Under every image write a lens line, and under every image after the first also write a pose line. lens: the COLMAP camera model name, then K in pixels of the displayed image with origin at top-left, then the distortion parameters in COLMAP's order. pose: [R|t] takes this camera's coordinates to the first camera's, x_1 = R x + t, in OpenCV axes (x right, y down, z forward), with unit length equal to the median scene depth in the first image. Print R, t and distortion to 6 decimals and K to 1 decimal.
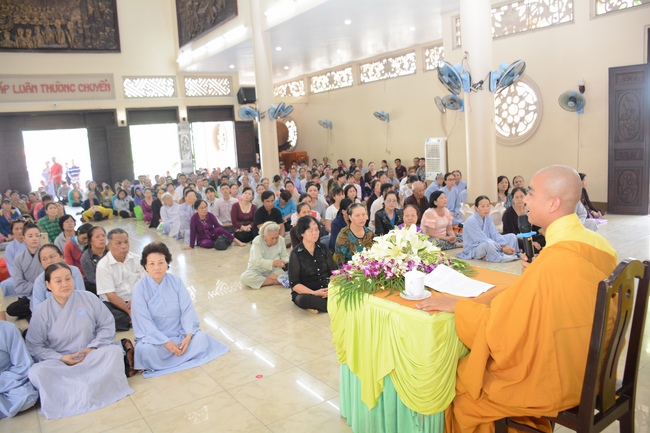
lens RADIAL K [[509.7, 0, 325.0], [0, 509.7, 216.5], [0, 0, 1]] dist [-0.157539, 0.112890]
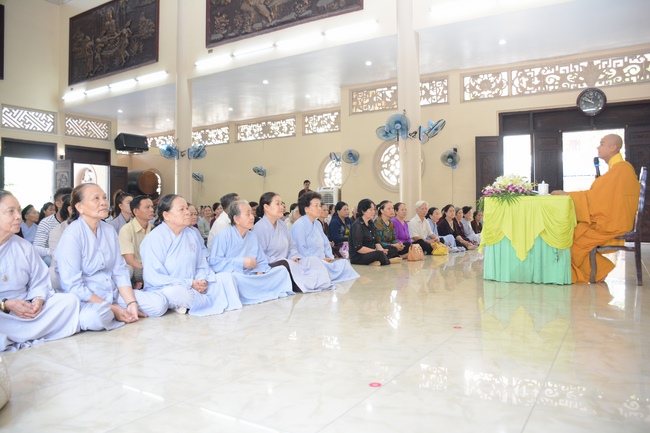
lens RADIAL K [[509.7, 0, 325.0], [0, 509.7, 216.5], [0, 0, 1]] dist [-0.157539, 0.112890]
pose [[0.916341, 0.059165, 0.396003, -0.194823], [0.003901, 0.987656, -0.156587, 0.076604], [-0.400380, 0.145032, 0.904799, -0.057607]]
